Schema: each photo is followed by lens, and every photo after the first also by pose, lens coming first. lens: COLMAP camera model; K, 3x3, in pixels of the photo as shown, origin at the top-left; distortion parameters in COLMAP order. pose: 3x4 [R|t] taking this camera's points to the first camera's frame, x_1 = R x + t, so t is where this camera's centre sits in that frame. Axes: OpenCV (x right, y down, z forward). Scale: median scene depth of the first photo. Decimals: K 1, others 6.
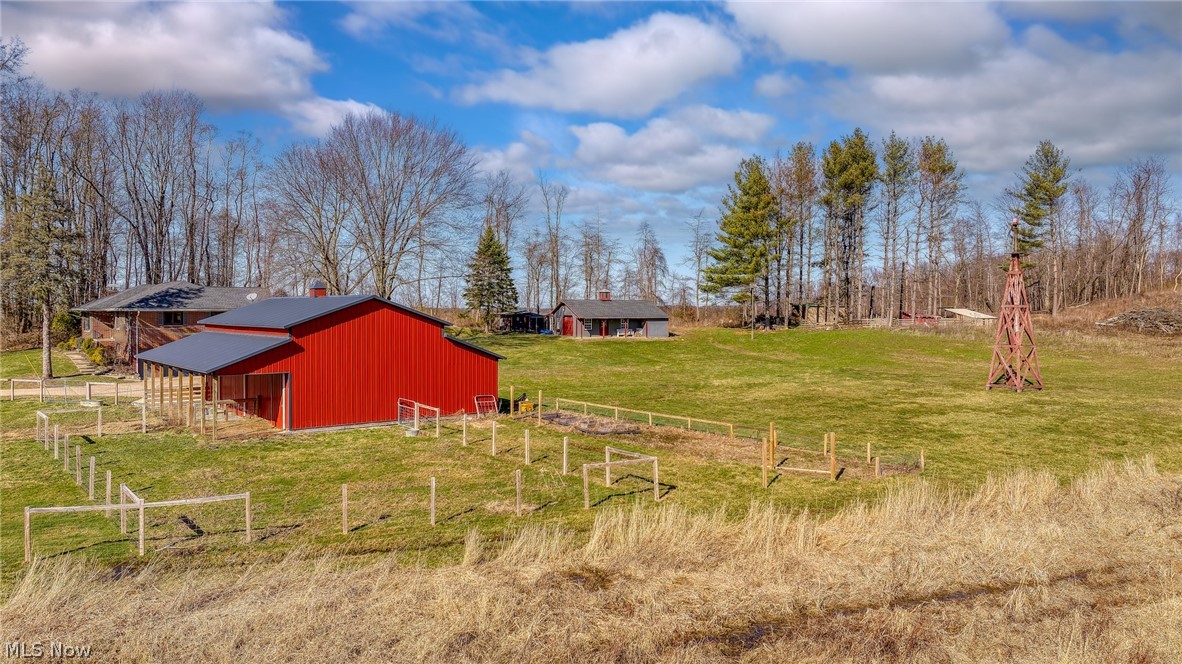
lens RADIAL K [[825.9, 0, 591.5], [0, 825.9, 322.9], [0, 0, 1]] dist [-0.008719, -0.005815]
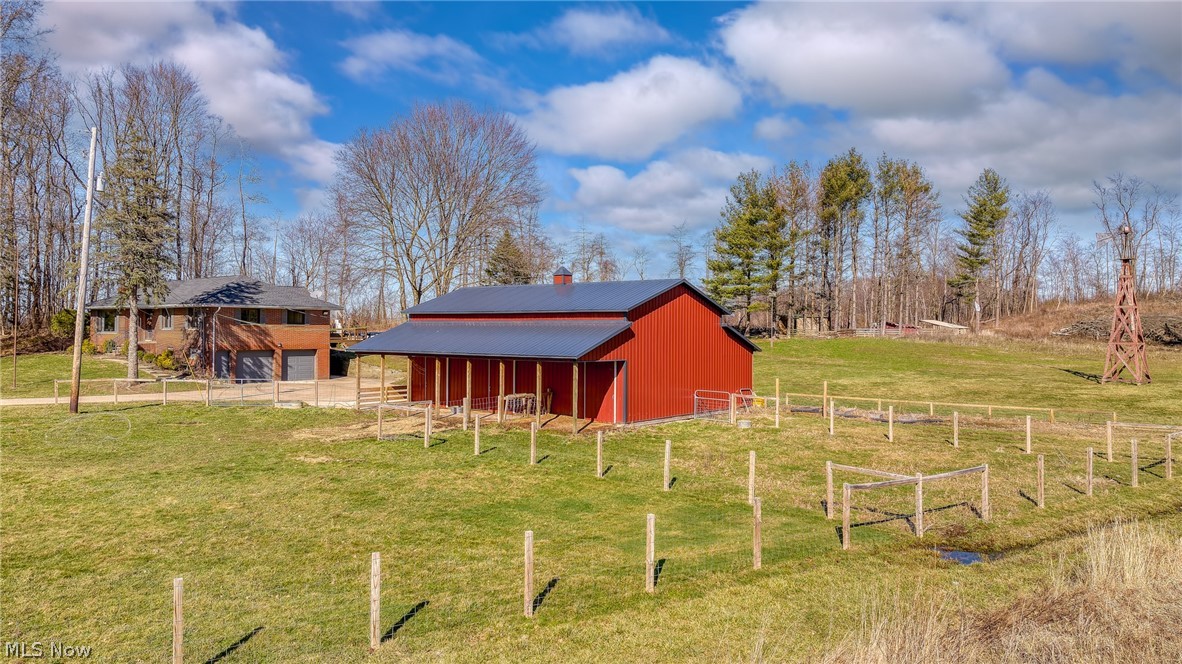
lens RADIAL K [[825.9, 0, 591.5], [0, 825.9, 322.9], [0, 0, 1]] dist [-0.008719, -0.005815]
pose [[0.975699, 0.005816, 0.219039, -0.241391], [0.000206, 0.999623, -0.027459, 0.018005], [-0.219116, 0.026837, 0.975330, 0.049238]]
